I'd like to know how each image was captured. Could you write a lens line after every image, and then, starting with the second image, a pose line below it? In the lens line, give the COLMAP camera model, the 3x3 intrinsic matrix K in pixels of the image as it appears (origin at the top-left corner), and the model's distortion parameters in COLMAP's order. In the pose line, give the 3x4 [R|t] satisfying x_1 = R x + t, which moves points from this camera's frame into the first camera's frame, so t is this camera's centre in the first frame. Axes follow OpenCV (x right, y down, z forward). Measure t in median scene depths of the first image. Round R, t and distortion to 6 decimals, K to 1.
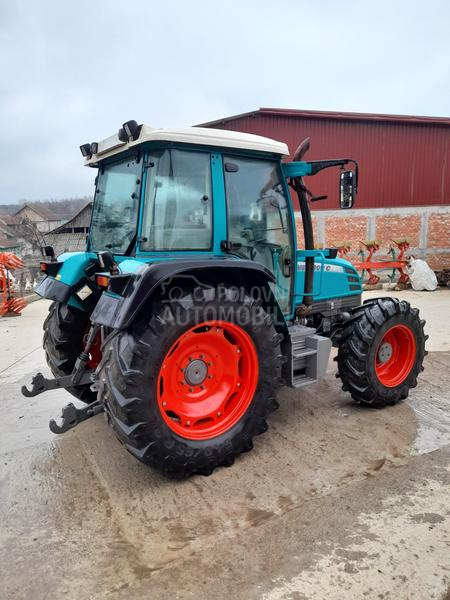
lens RADIAL K [[419.8, 0, 216.4], [0, 419.8, 302.3], [0, 0, 1]] dist [0.032977, -0.008405]
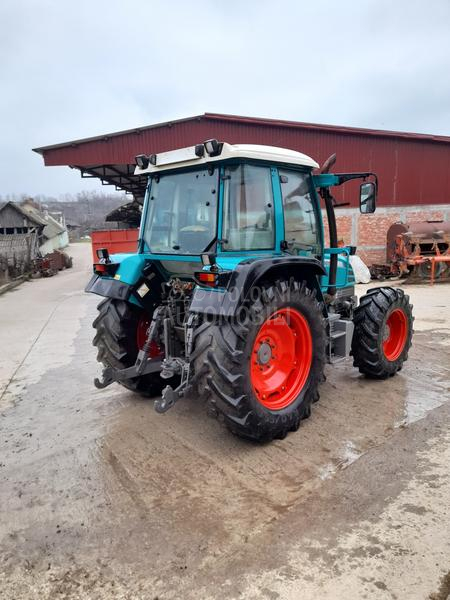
lens RADIAL K [[419.8, 0, 216.4], [0, 419.8, 302.3], [0, 0, 1]] dist [0.032977, -0.008405]
pose [[0.983494, -0.039313, 0.176619, -0.333637], [0.039283, 0.999221, 0.003667, 0.011563], [-0.176626, 0.003332, 0.984272, -0.113985]]
